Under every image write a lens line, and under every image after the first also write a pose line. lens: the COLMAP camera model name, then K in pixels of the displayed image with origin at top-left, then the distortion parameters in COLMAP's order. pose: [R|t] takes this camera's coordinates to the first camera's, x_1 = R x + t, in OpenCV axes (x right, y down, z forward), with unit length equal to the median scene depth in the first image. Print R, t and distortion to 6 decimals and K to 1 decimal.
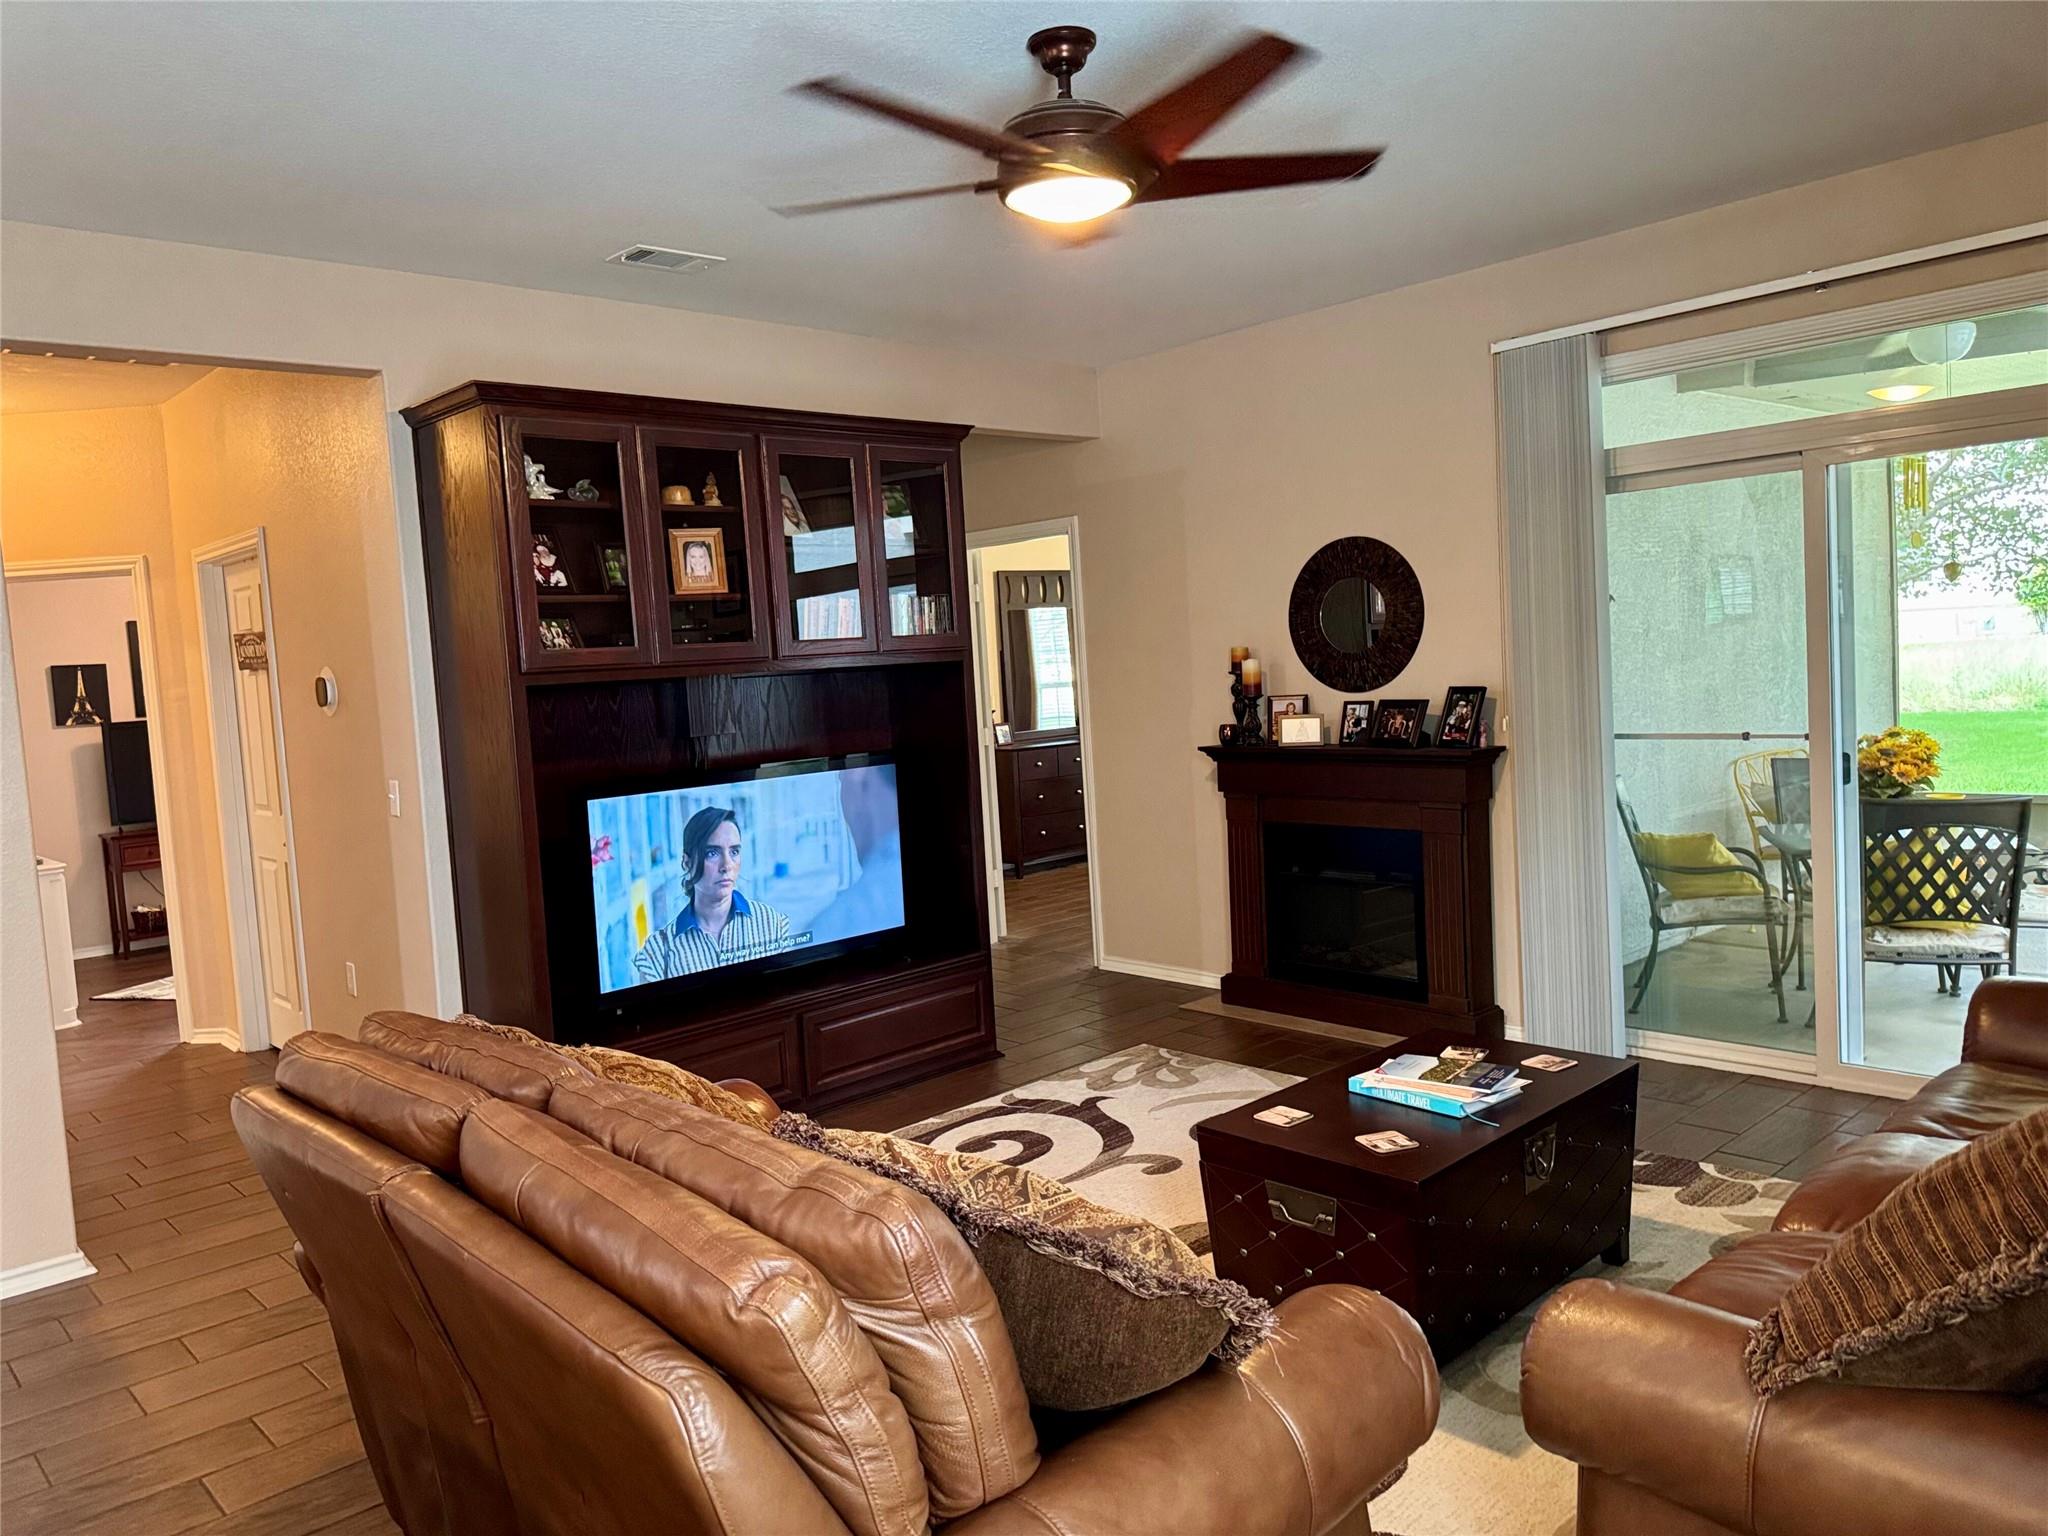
lens RADIAL K [[1442.9, 0, 1015.9], [0, 1442.9, 770.8], [0, 0, 1]] dist [0.021394, -0.000618]
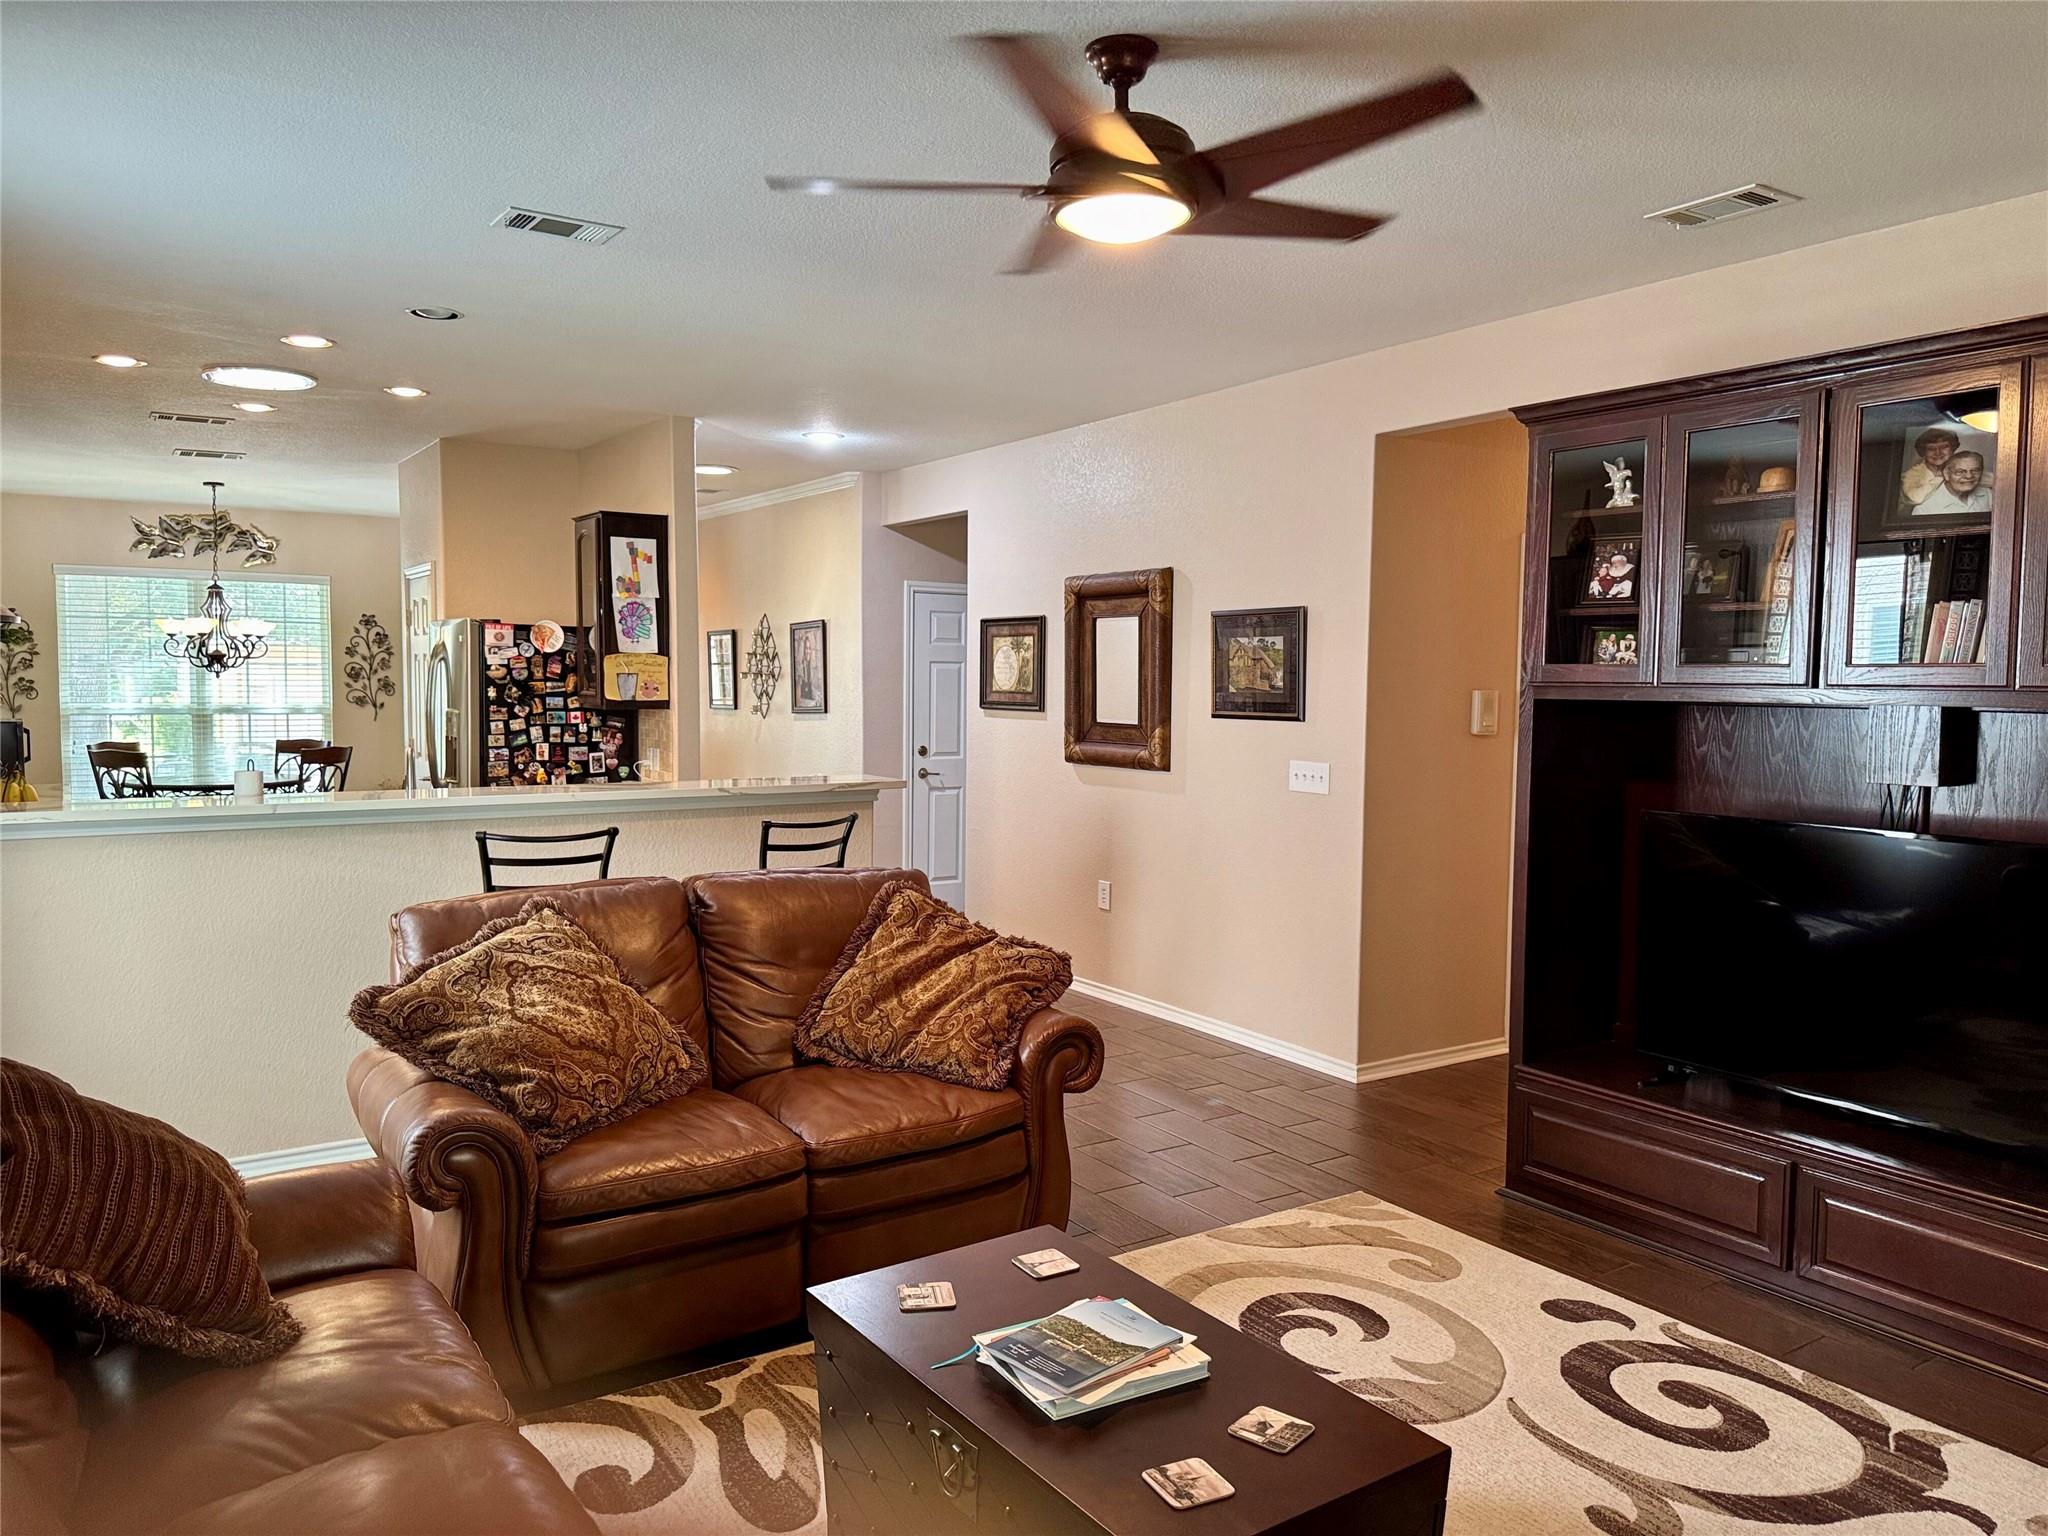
lens RADIAL K [[1442.9, 0, 1017.4], [0, 1442.9, 768.6], [0, 0, 1]] dist [0.021394, -0.000618]
pose [[-0.155765, 0.117418, -0.980791, 0.895019], [-0.081218, 0.988026, 0.131183, -0.141705], [0.984450, 0.100091, -0.144363, 0.982405]]
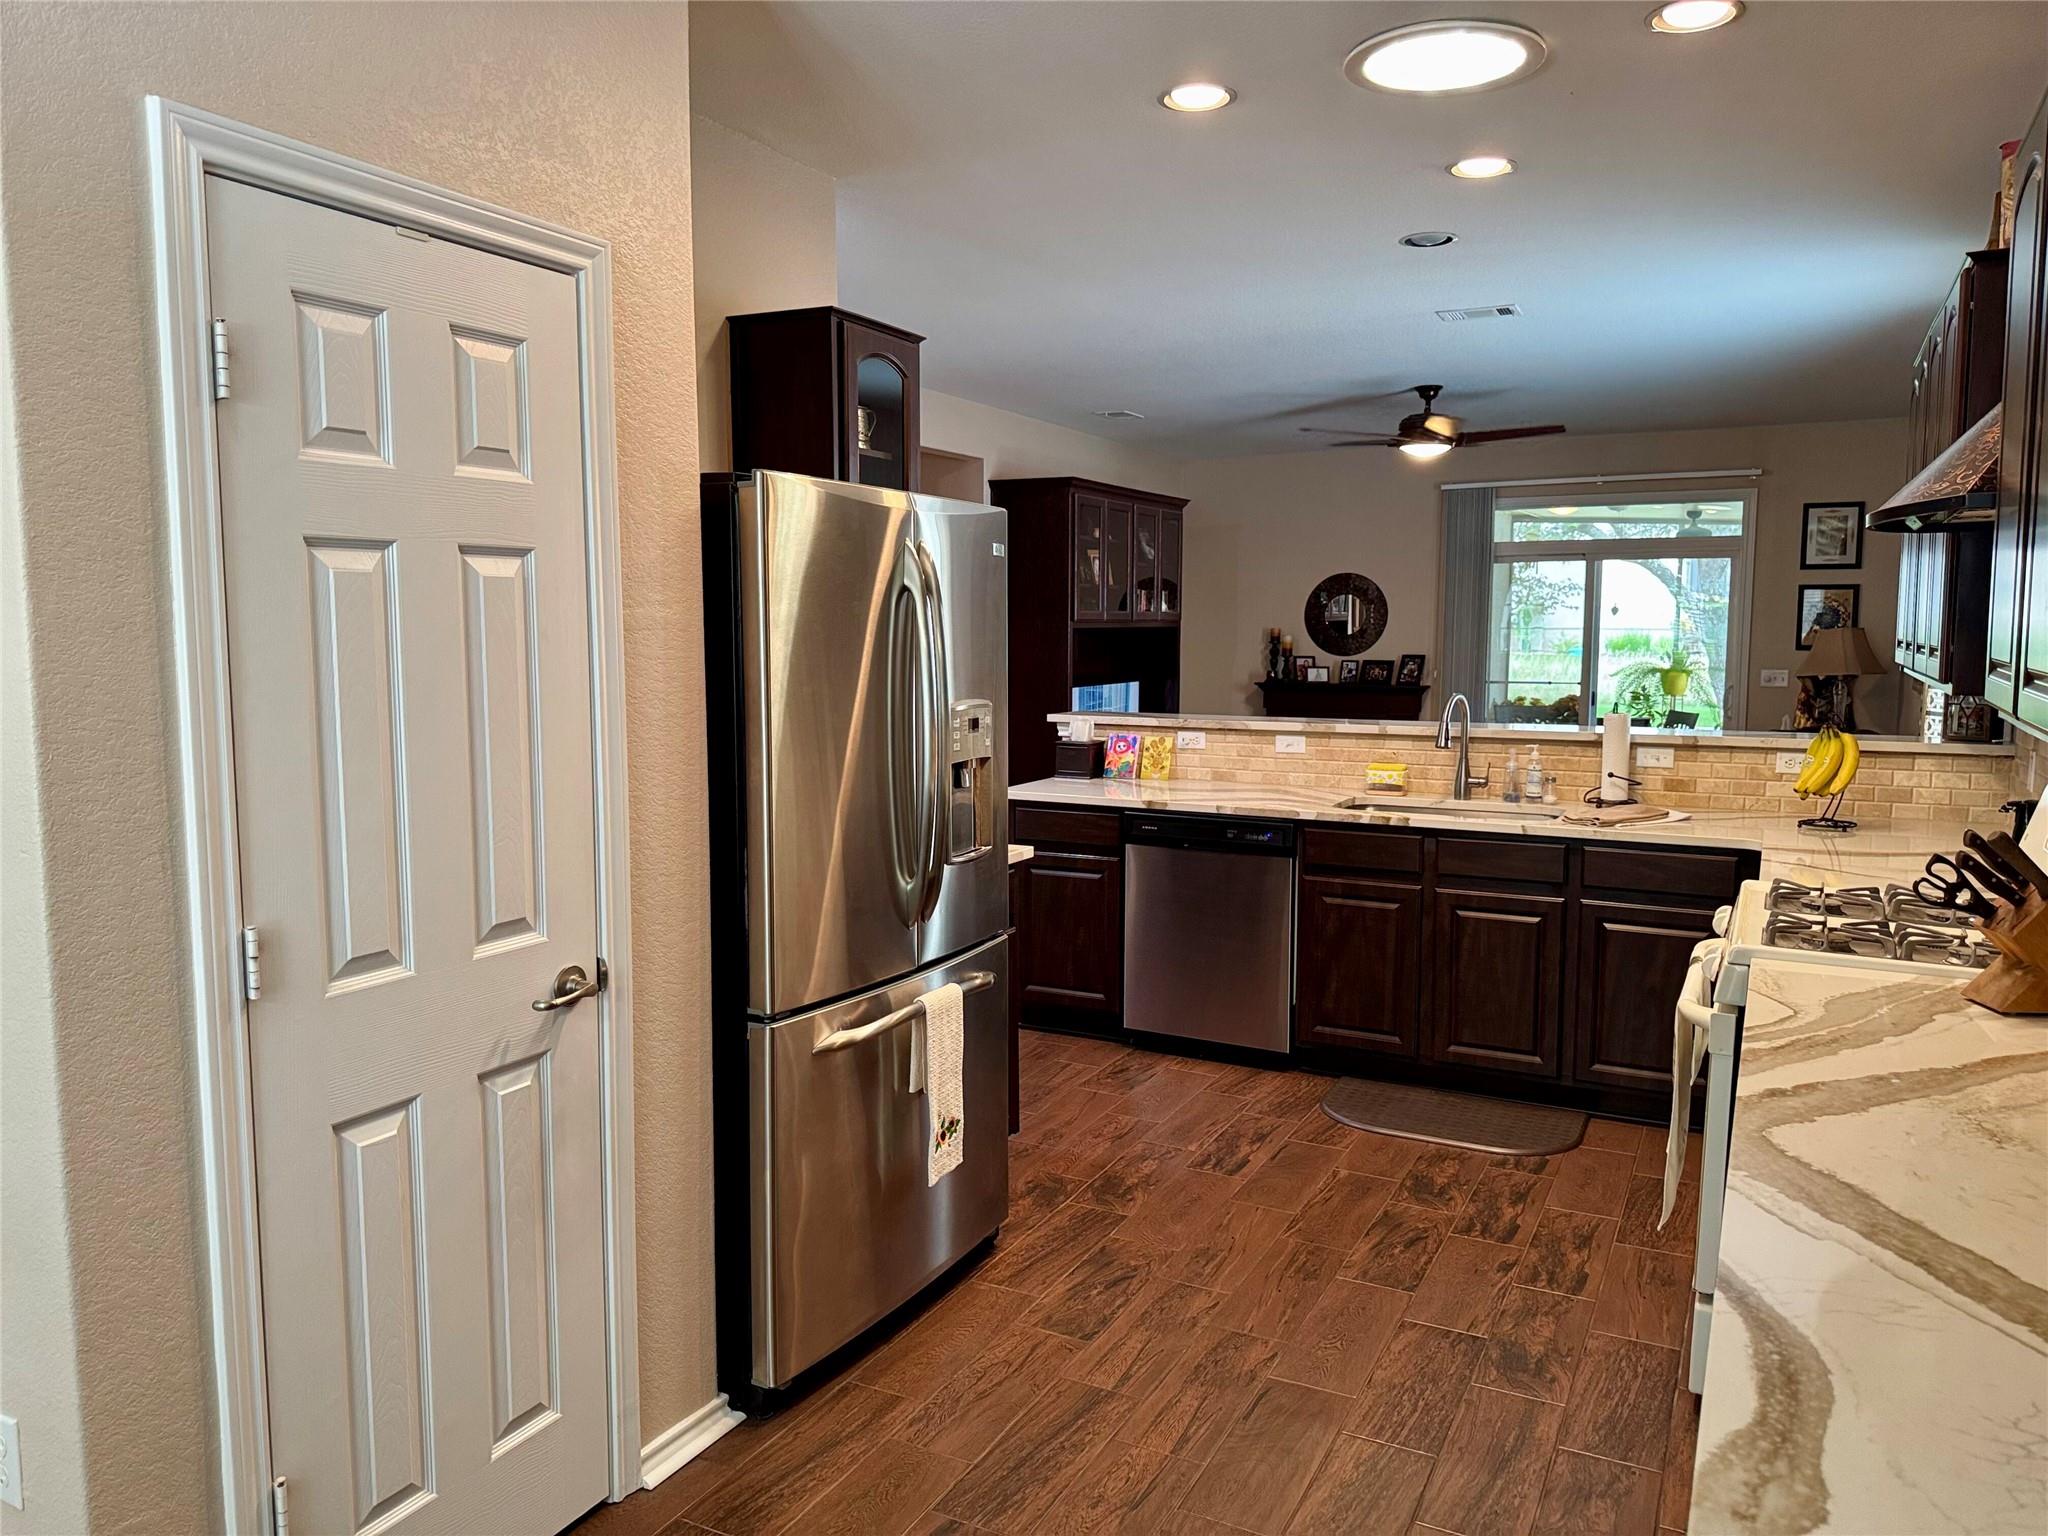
lens RADIAL K [[1442.9, 0, 1028.7], [0, 1442.9, 763.9], [0, 0, 1]] dist [0.021394, -0.000618]
pose [[0.943478, 0.023712, 0.330587, -0.786060], [-0.023780, 0.999710, -0.003841, 0.104924], [-0.330582, -0.004238, 0.943768, -0.643123]]
